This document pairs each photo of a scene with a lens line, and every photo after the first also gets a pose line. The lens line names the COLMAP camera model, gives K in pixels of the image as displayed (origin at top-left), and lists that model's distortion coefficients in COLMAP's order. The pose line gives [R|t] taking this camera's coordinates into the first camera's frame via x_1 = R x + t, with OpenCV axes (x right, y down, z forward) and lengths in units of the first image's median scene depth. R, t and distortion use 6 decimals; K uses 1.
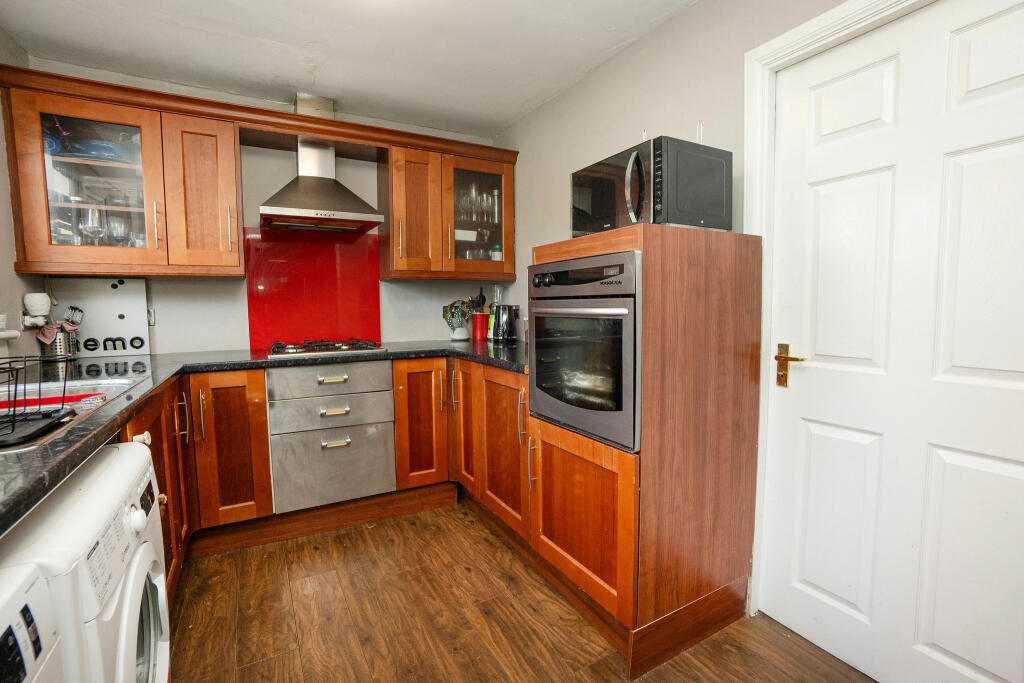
lens RADIAL K [[448.4, 0, 506.4], [0, 448.4, 333.1], [0, 0, 1]] dist [-0.050595, 0.025372]
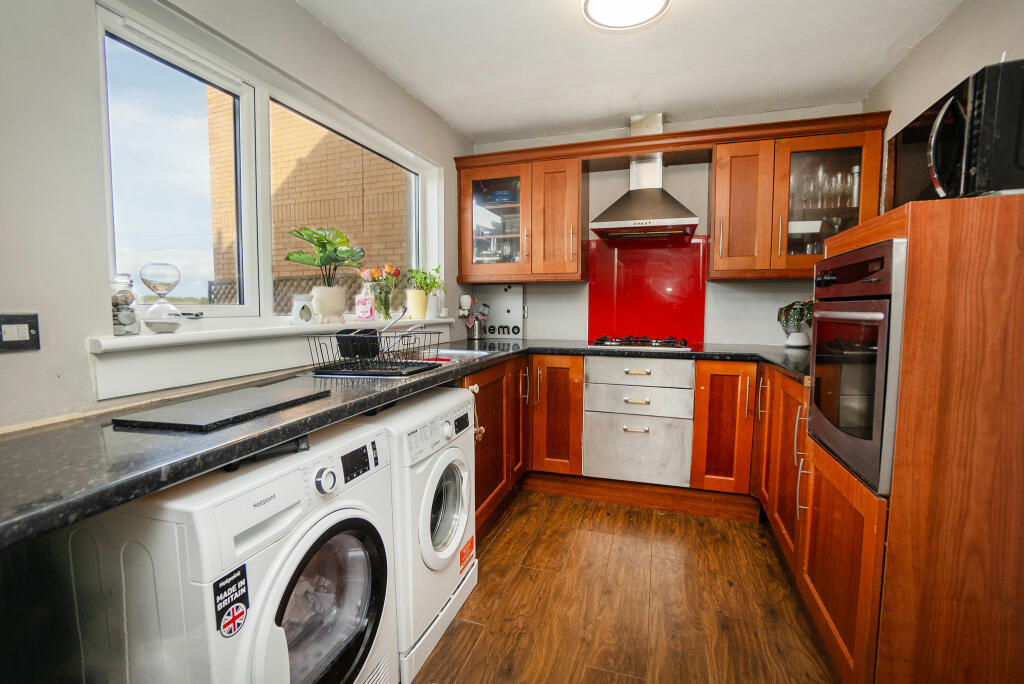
lens RADIAL K [[448.4, 0, 506.4], [0, 448.4, 333.6], [0, 0, 1]] dist [-0.050595, 0.025372]
pose [[0.688690, 0.055506, -0.722929, 0.186280], [-0.054636, 0.998203, 0.024593, -0.000036], [0.722995, 0.022560, 0.690485, -0.010765]]
